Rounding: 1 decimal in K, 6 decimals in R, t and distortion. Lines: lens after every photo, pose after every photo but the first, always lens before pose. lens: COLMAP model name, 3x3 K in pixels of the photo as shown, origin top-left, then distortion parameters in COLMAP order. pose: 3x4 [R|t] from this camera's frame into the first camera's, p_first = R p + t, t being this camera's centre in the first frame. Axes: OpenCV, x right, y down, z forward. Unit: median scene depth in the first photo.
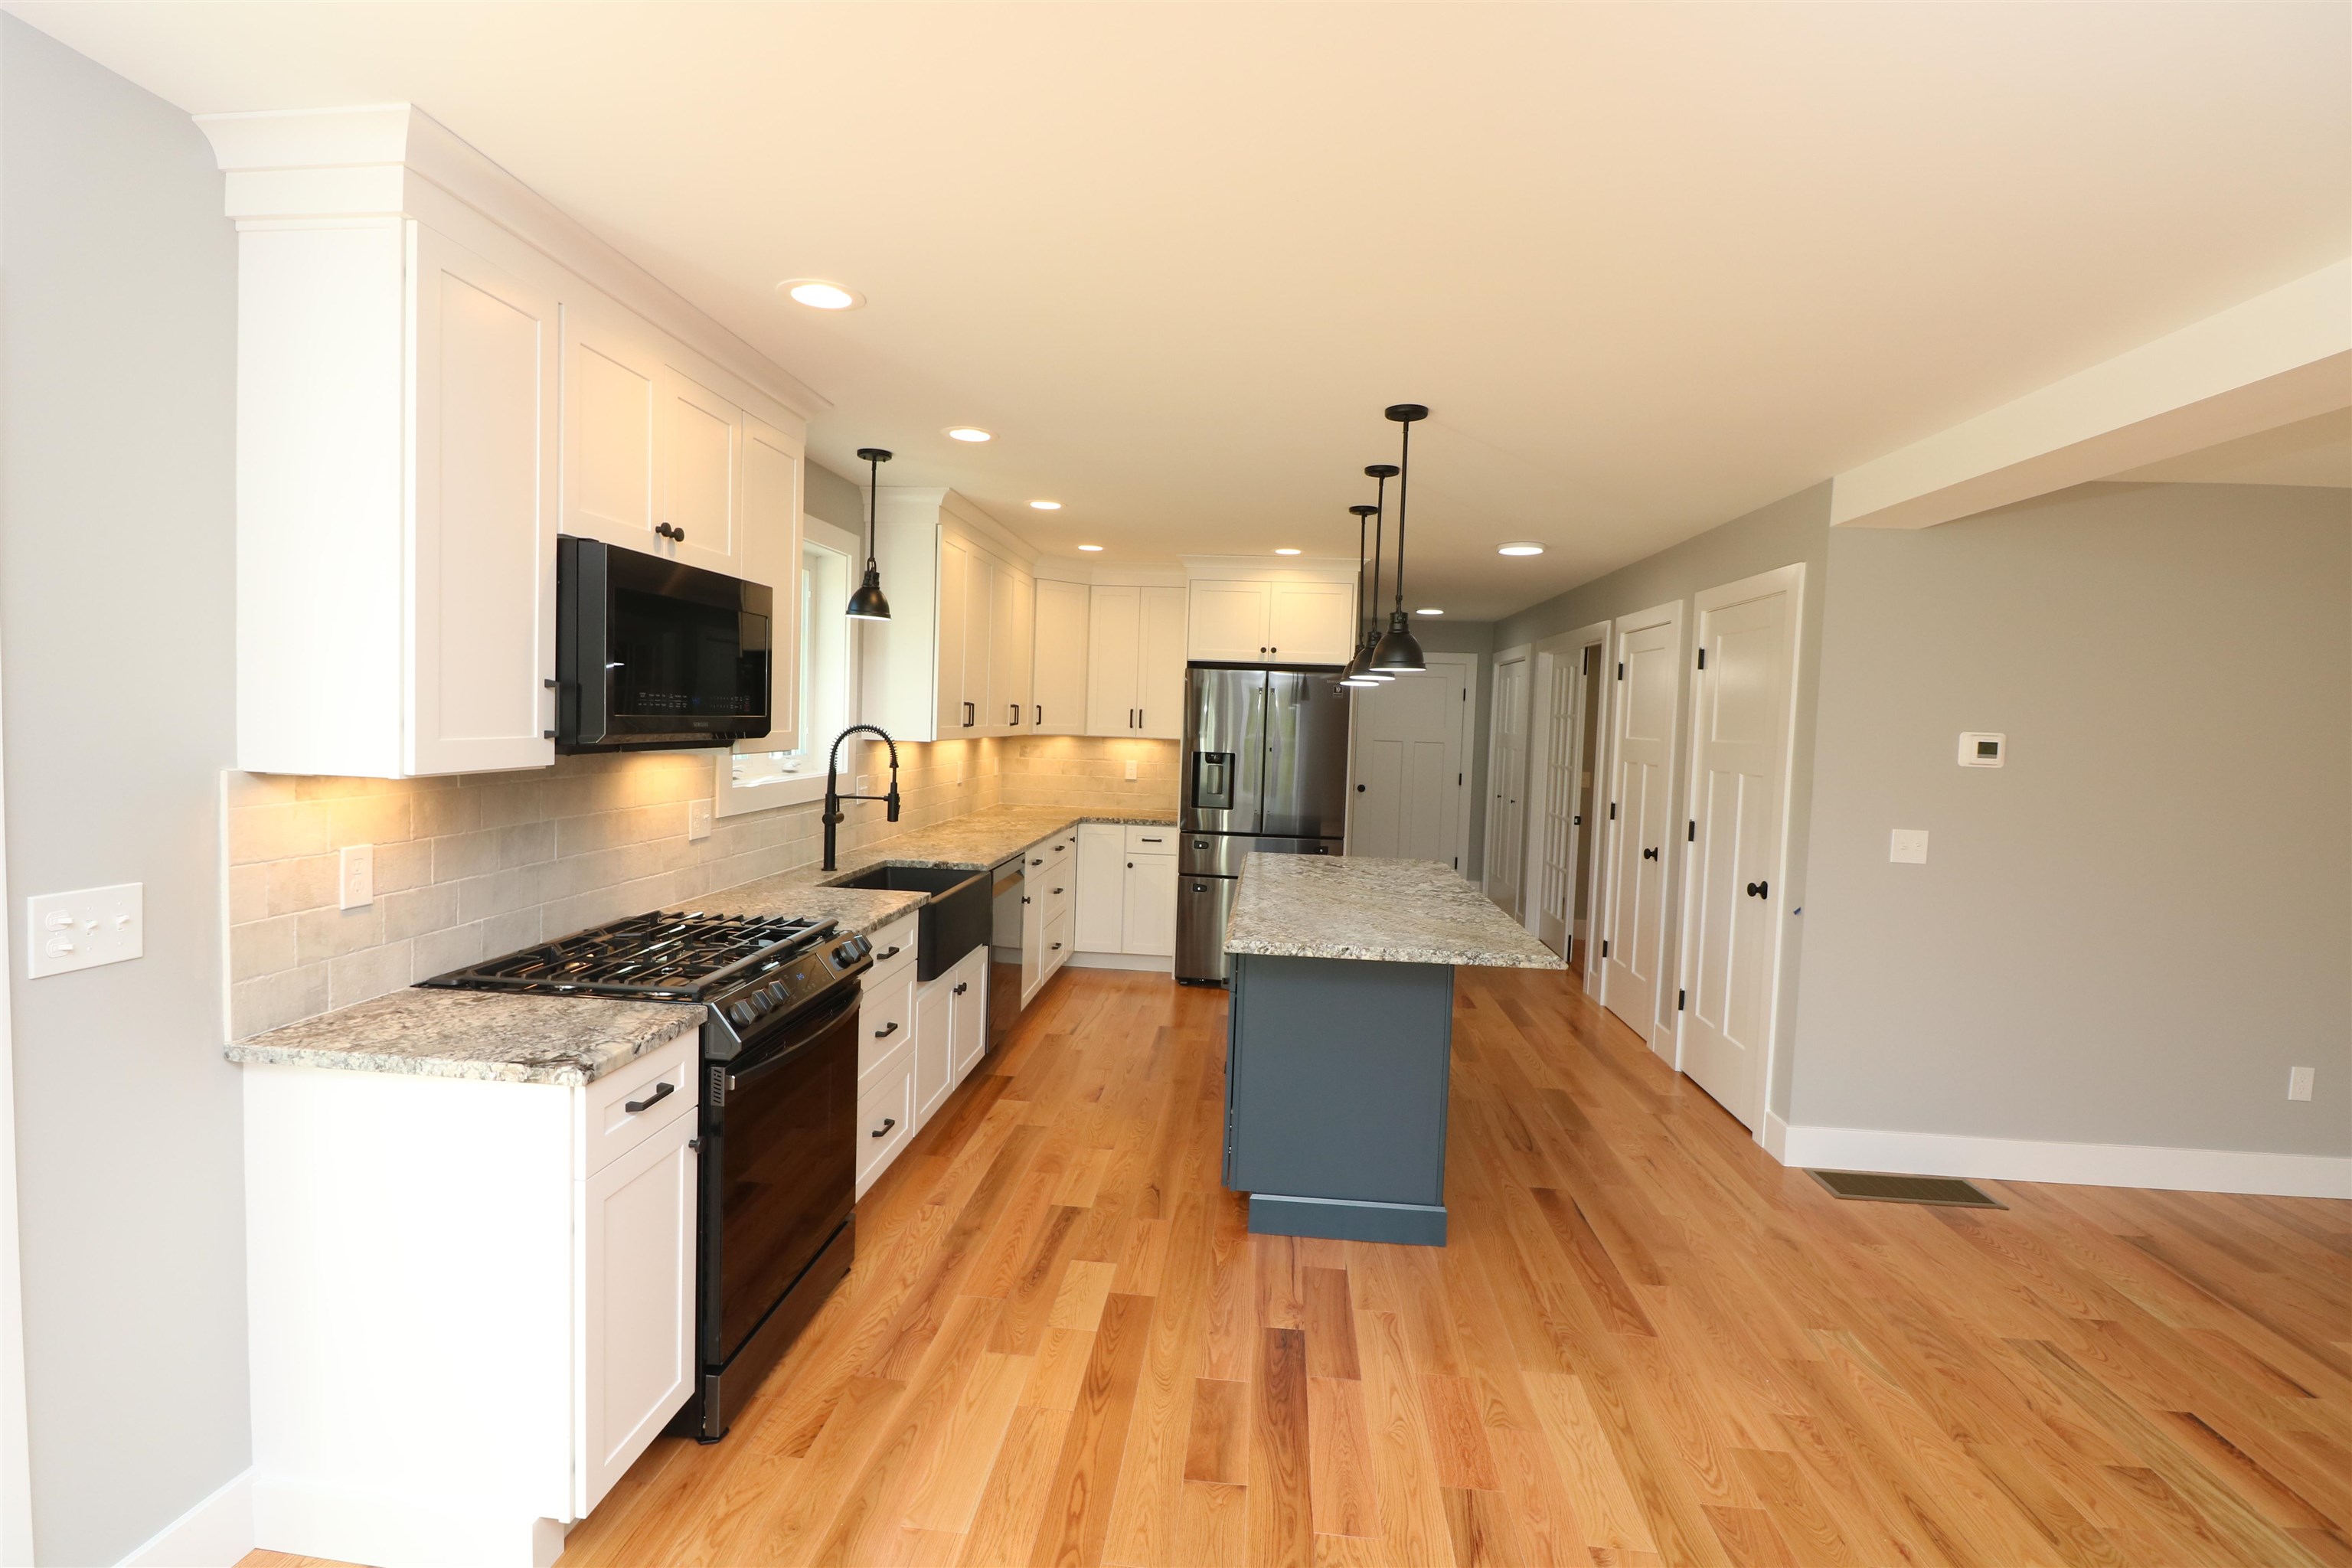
lens RADIAL K [[1117.2, 0, 1164.2], [0, 1117.2, 770.3], [0, 0, 1]] dist [0.002620, -0.014891]
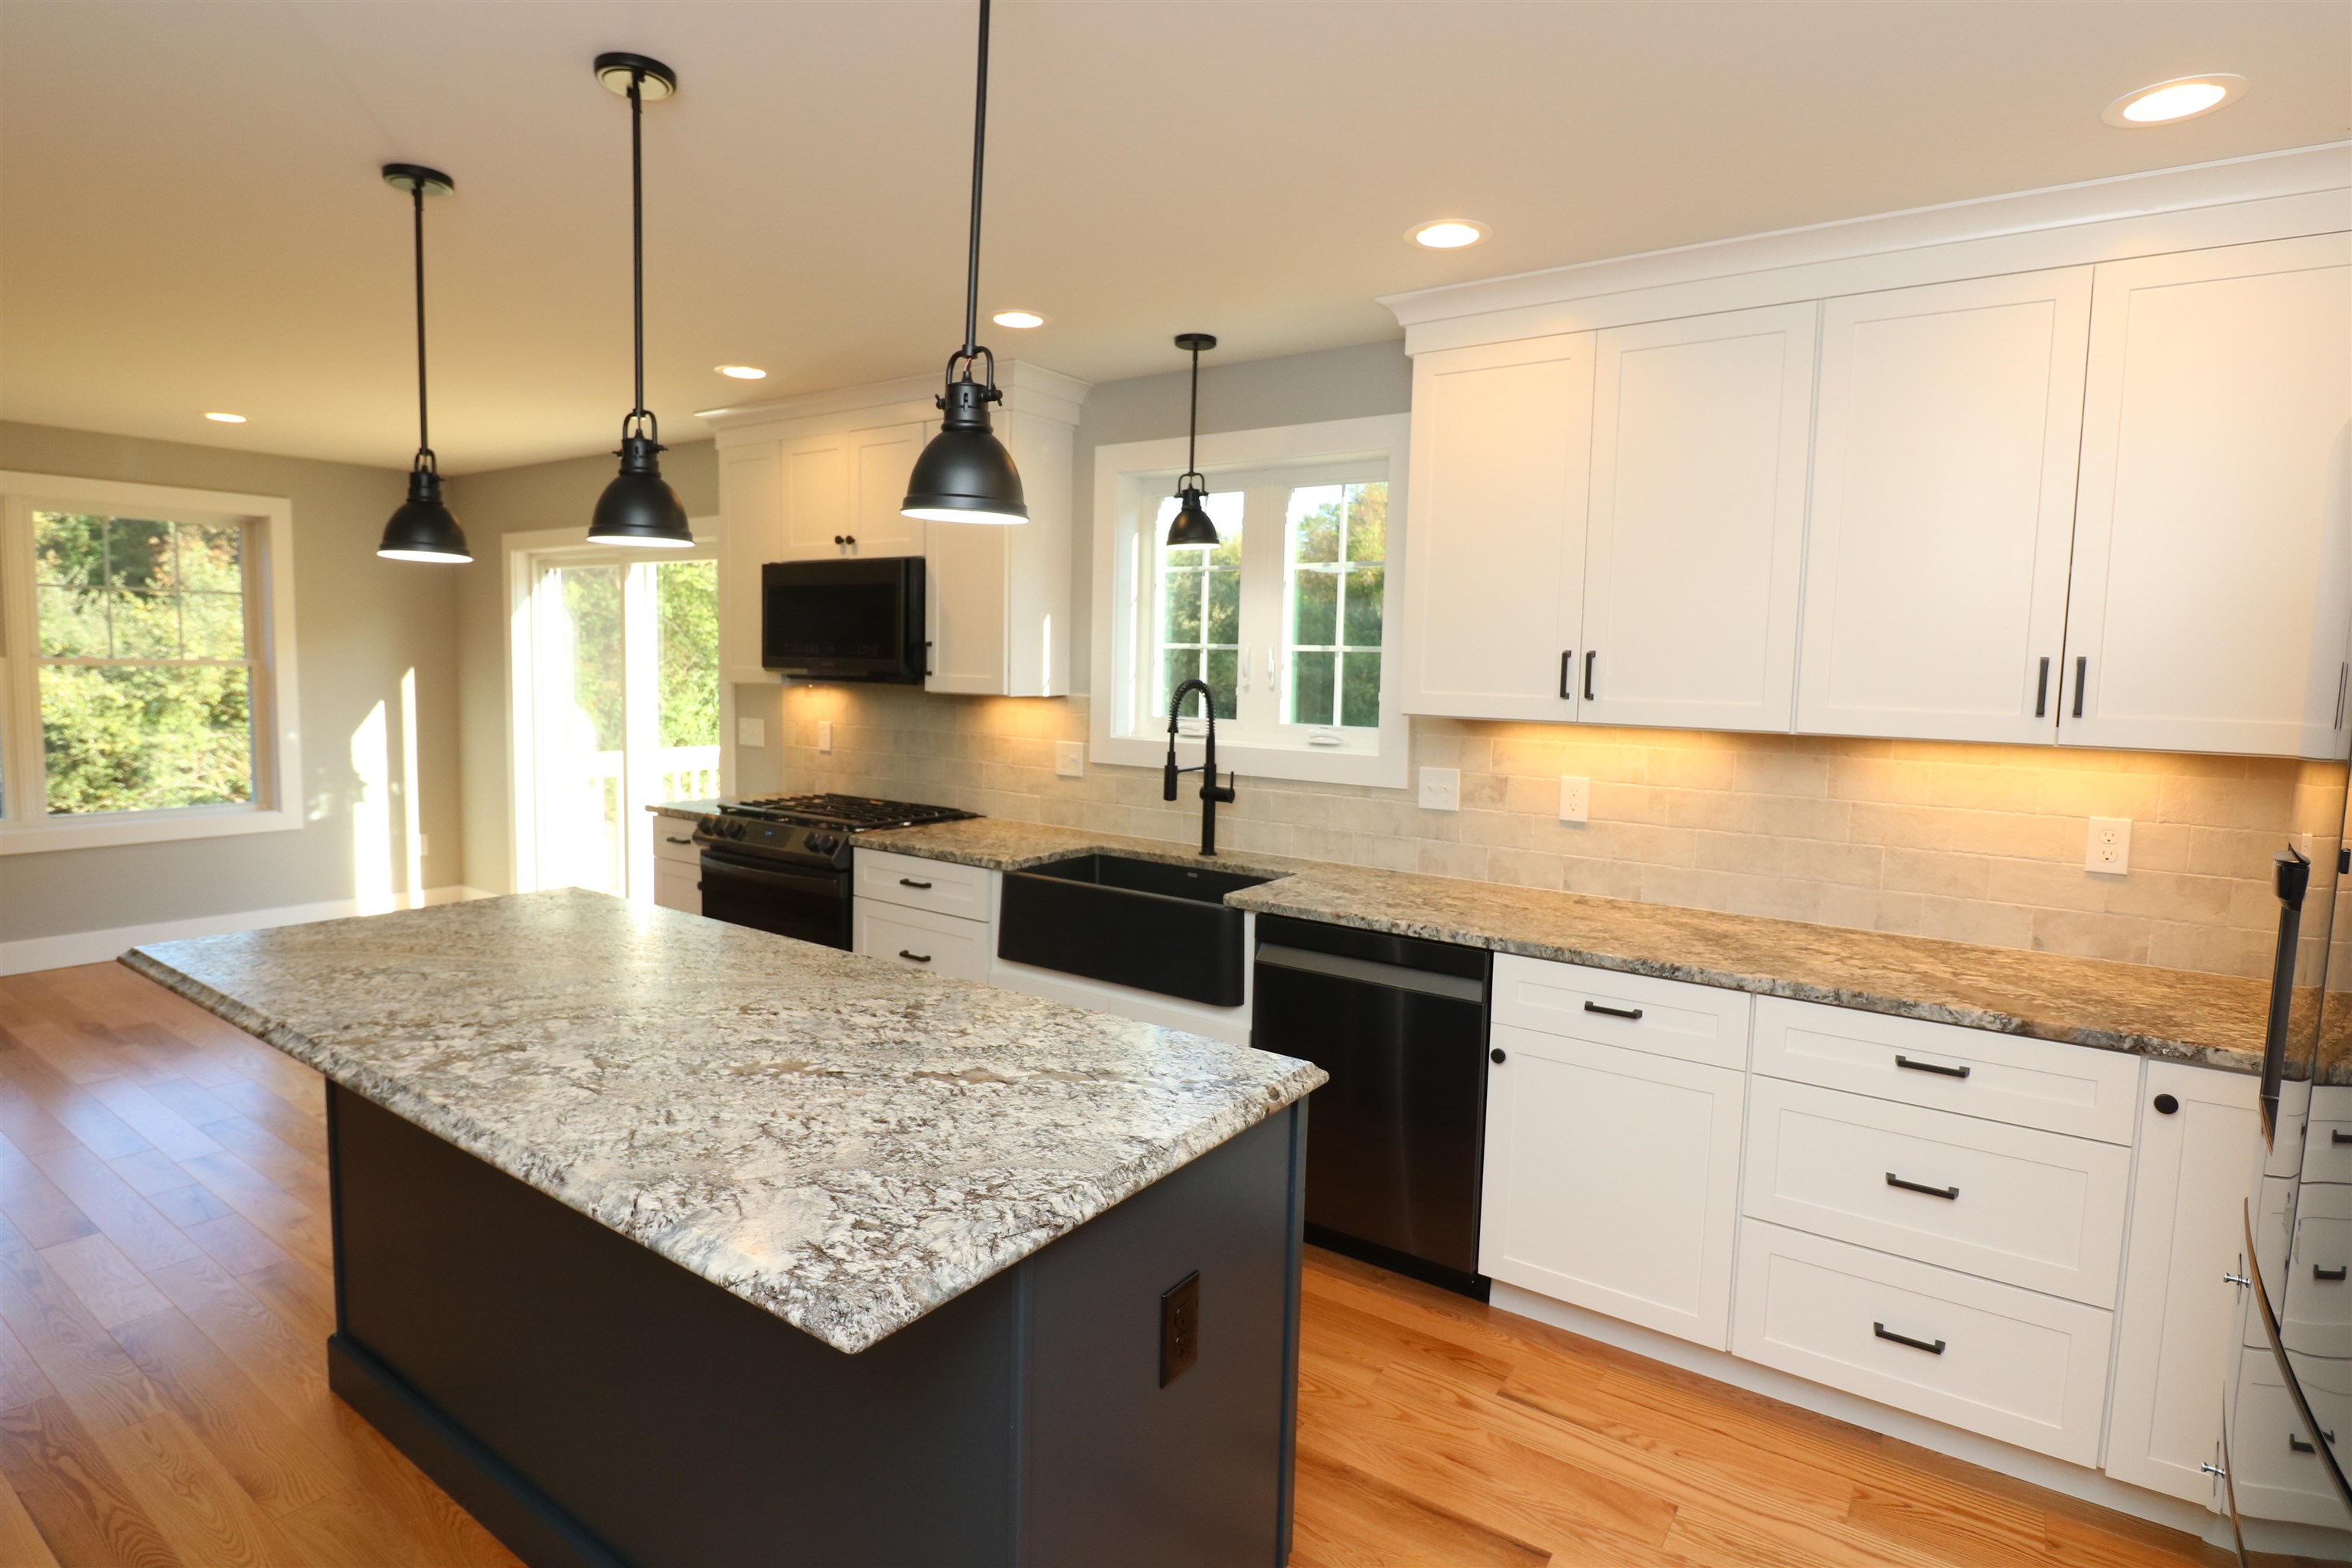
lens RADIAL K [[1206.8, 0, 1163.9], [0, 1206.8, 766.2], [0, 0, 1]] dist [0.005184, -0.013914]
pose [[-0.496701, 0.030692, -0.867379, 0.614514], [-0.082990, 0.993116, 0.082665, -0.059608], [0.863945, 0.113043, -0.490735, 1.726959]]
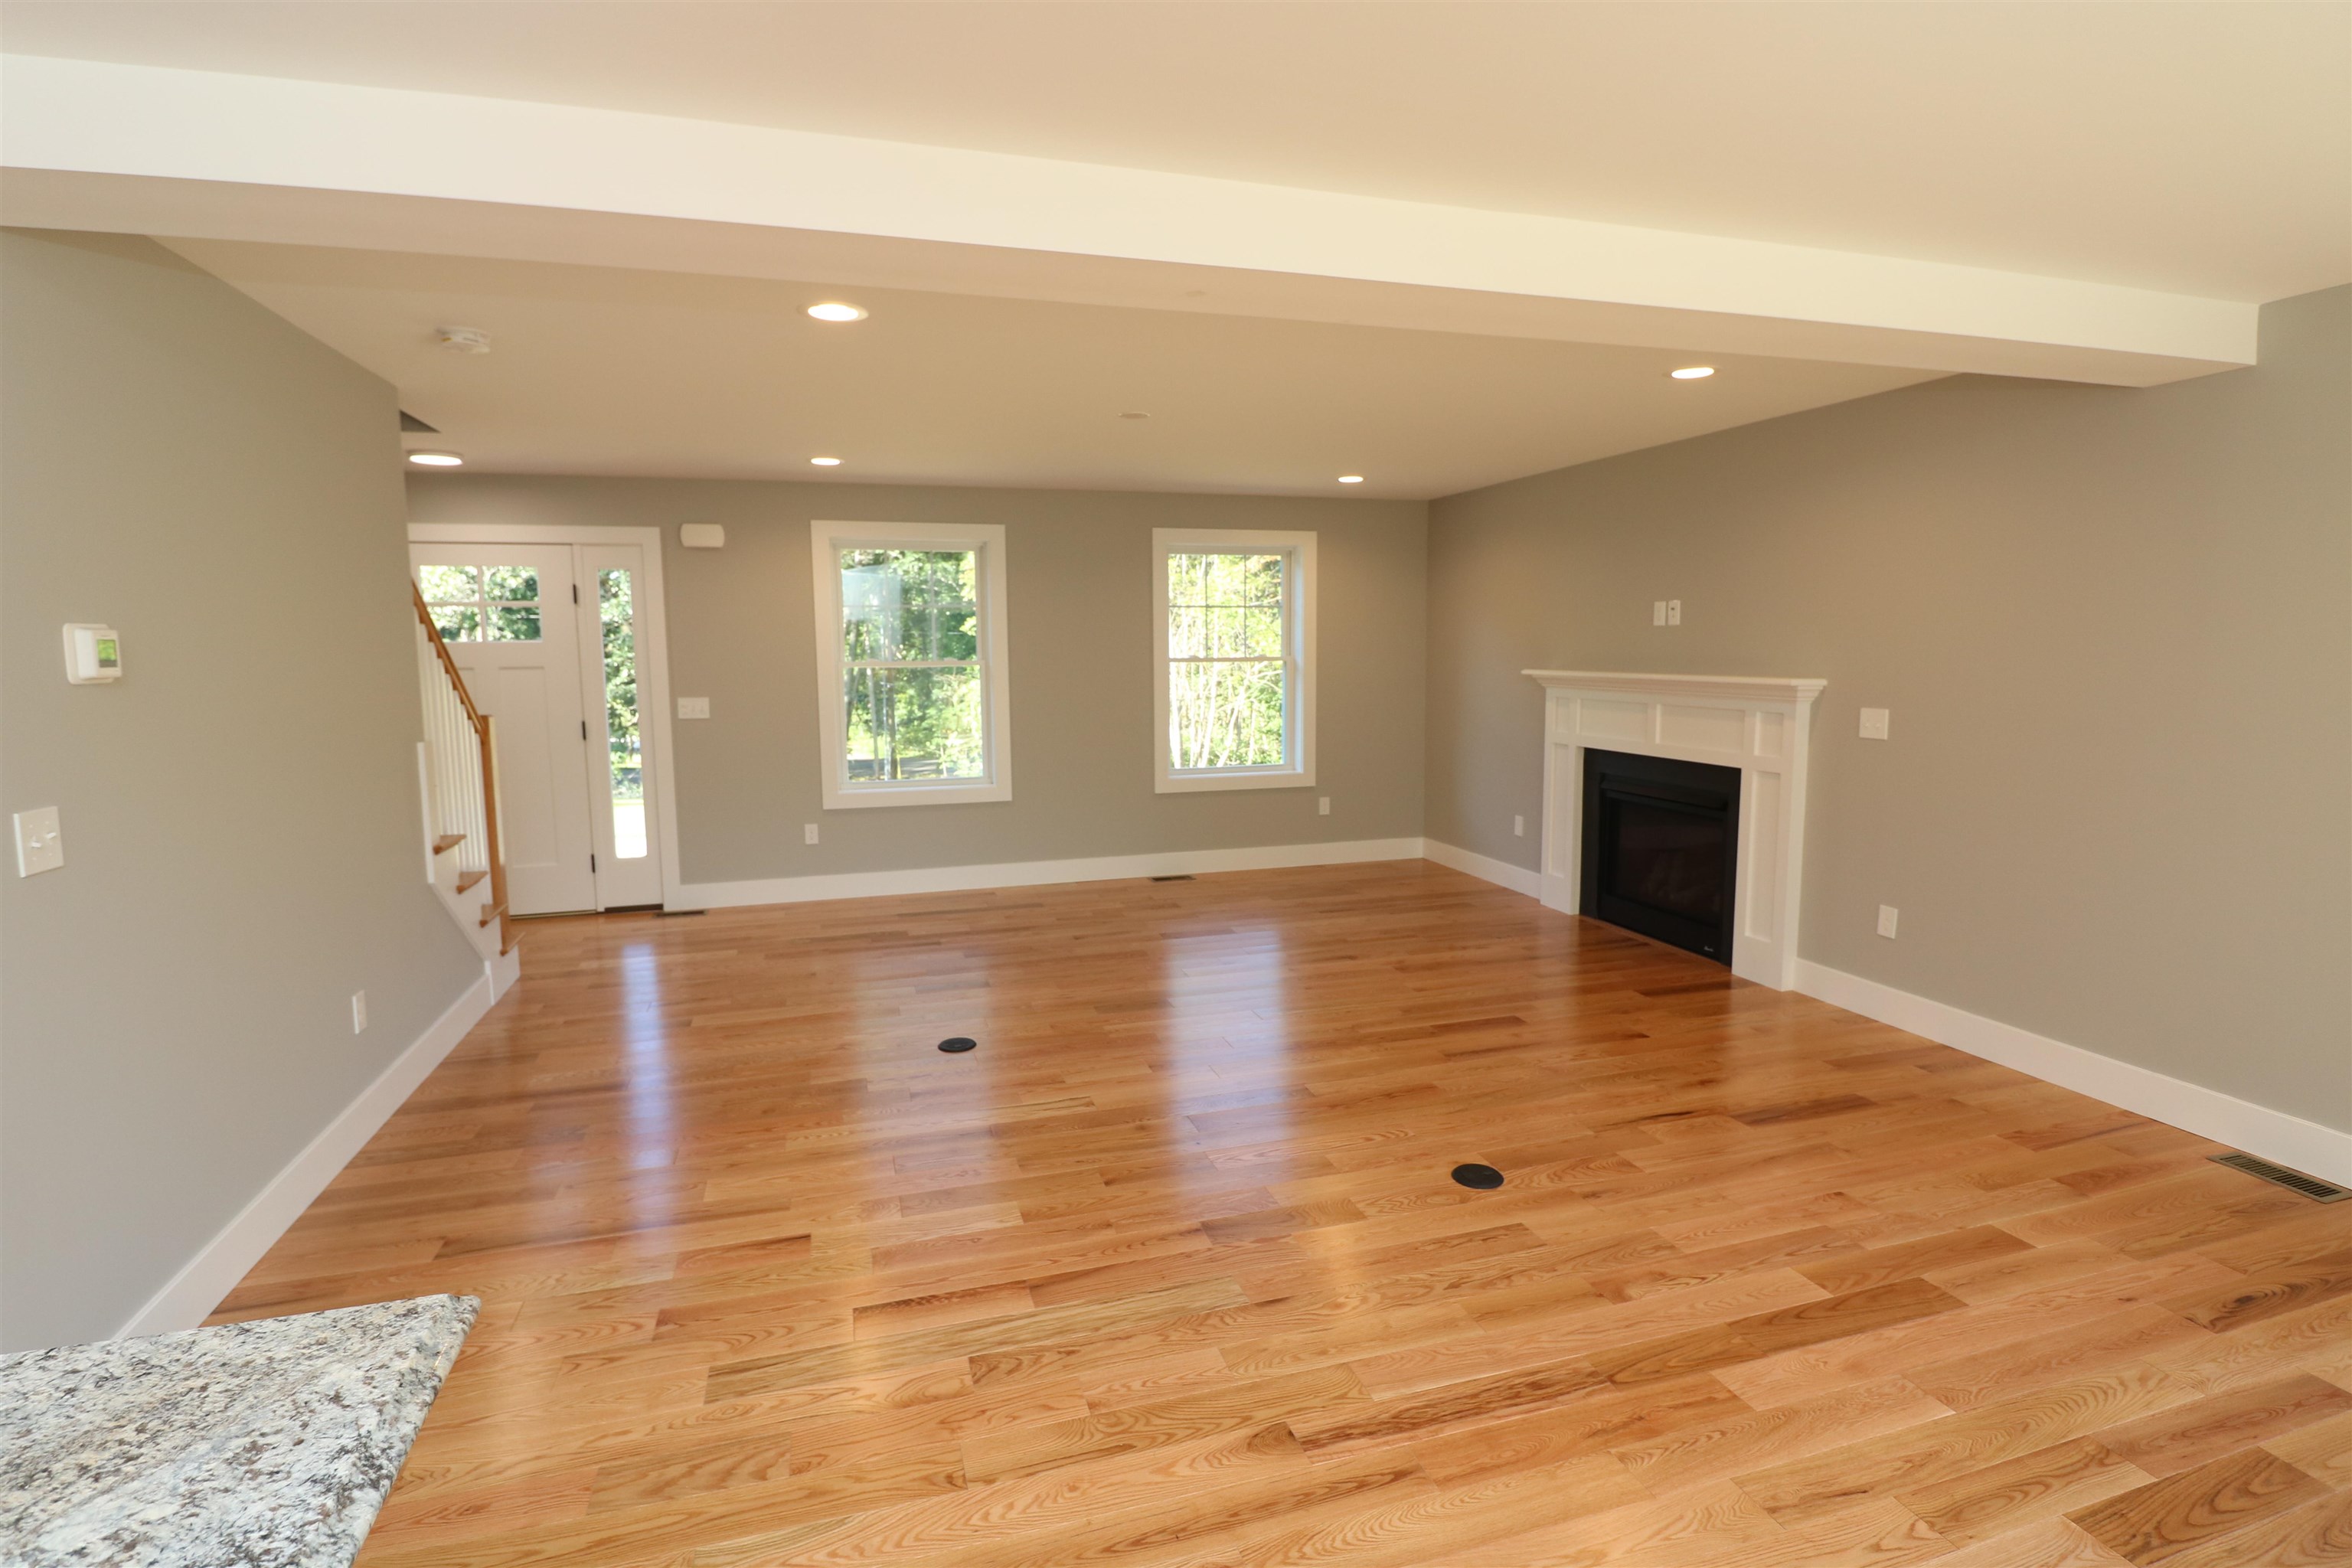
lens RADIAL K [[1121.8, 0, 1168.1], [0, 1121.8, 767.5], [0, 0, 1]] dist [-0.000863, -0.012862]
pose [[-0.380634, -0.134881, 0.914836, -0.019204], [0.040702, 0.985903, 0.162293, -0.034291], [-0.923830, 0.099010, -0.369778, 0.806812]]
